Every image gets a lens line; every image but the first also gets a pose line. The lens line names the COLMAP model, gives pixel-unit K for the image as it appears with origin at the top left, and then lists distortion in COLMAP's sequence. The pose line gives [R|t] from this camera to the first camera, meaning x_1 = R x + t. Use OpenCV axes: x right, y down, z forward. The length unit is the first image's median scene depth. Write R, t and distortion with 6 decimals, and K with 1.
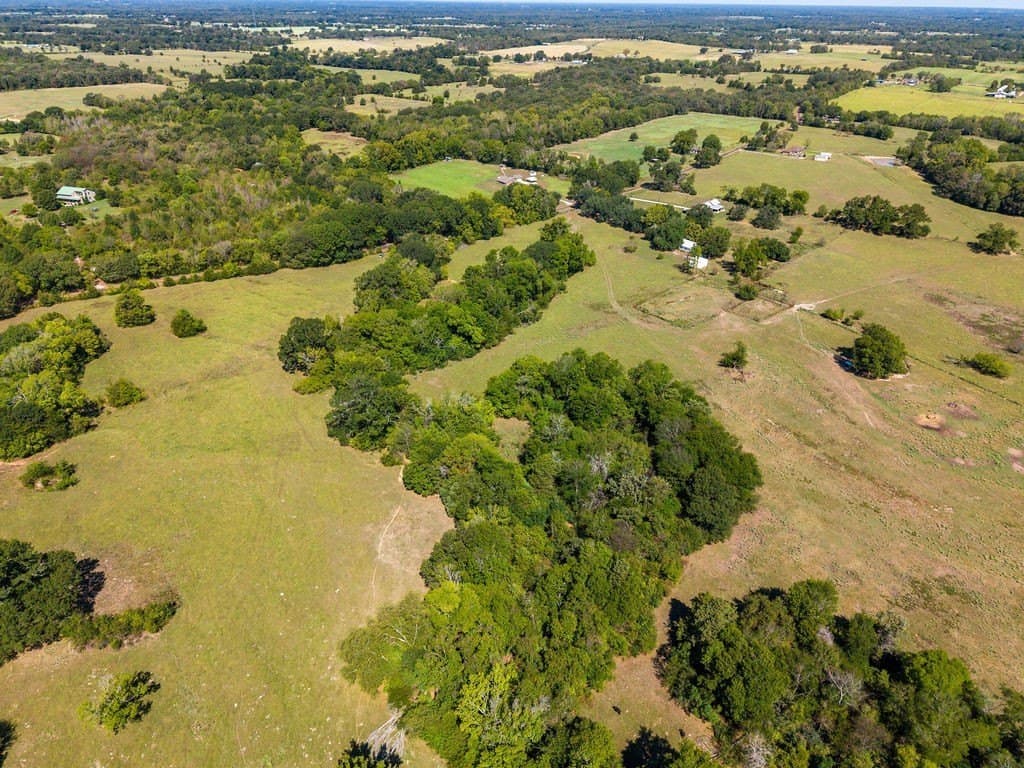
lens RADIAL K [[690.6, 0, 512.0], [0, 690.6, 384.0], [0, 0, 1]] dist [0.029568, -0.022726]
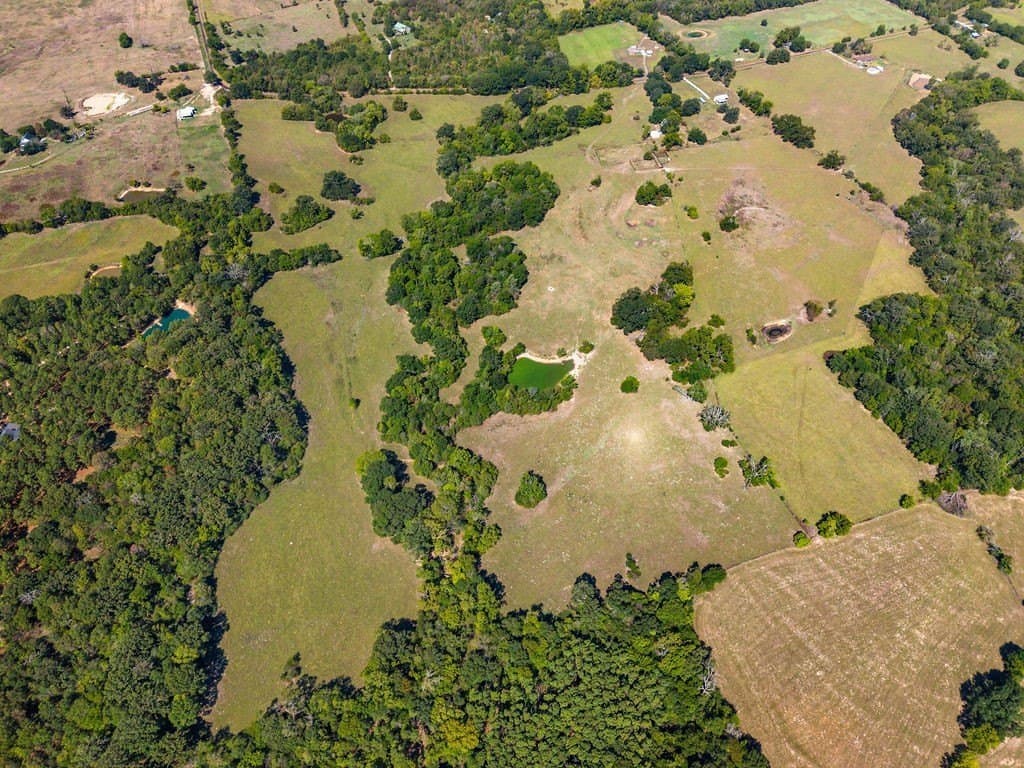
lens RADIAL K [[690.6, 0, 512.0], [0, 690.6, 384.0], [0, 0, 1]] dist [0.029568, -0.022726]
pose [[0.871167, 0.350631, -0.343694, 0.900350], [-0.233055, 0.911428, 0.339095, -0.113422], [0.432150, -0.215308, 0.875722, -1.085461]]
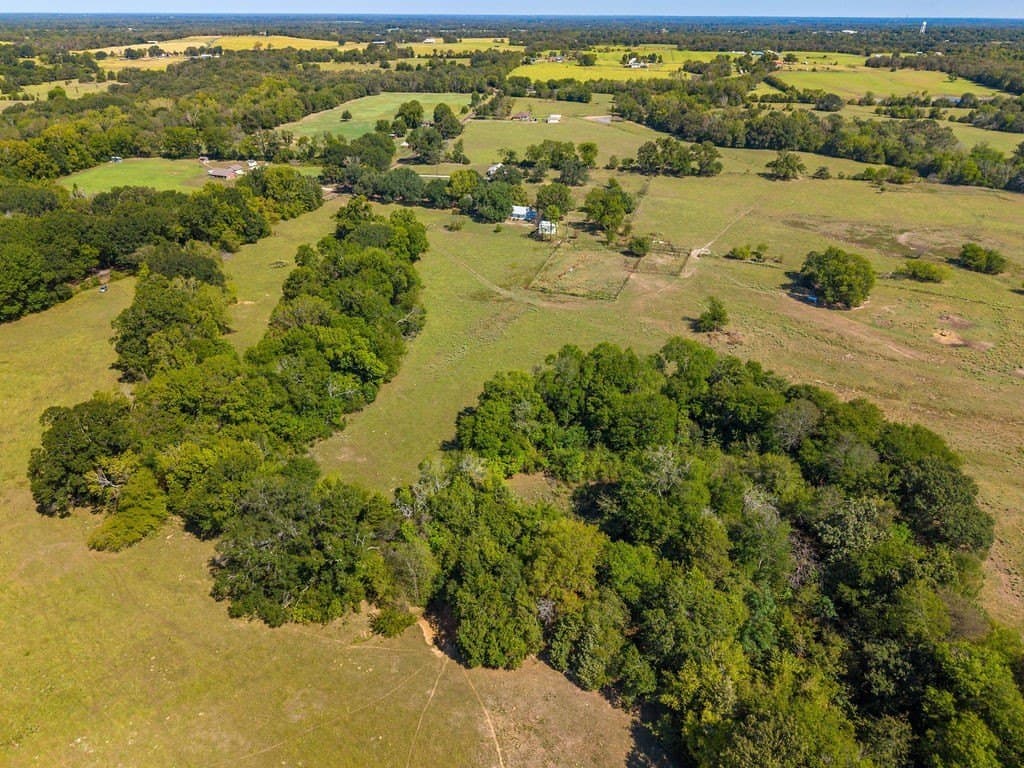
lens RADIAL K [[690.6, 0, 512.0], [0, 690.6, 384.0], [0, 0, 1]] dist [0.029568, -0.022726]
pose [[0.870289, -0.236621, 0.431982, -0.180470], [0.242296, 0.969259, 0.042779, -0.041746], [-0.428825, 0.067437, 0.900867, 0.302437]]
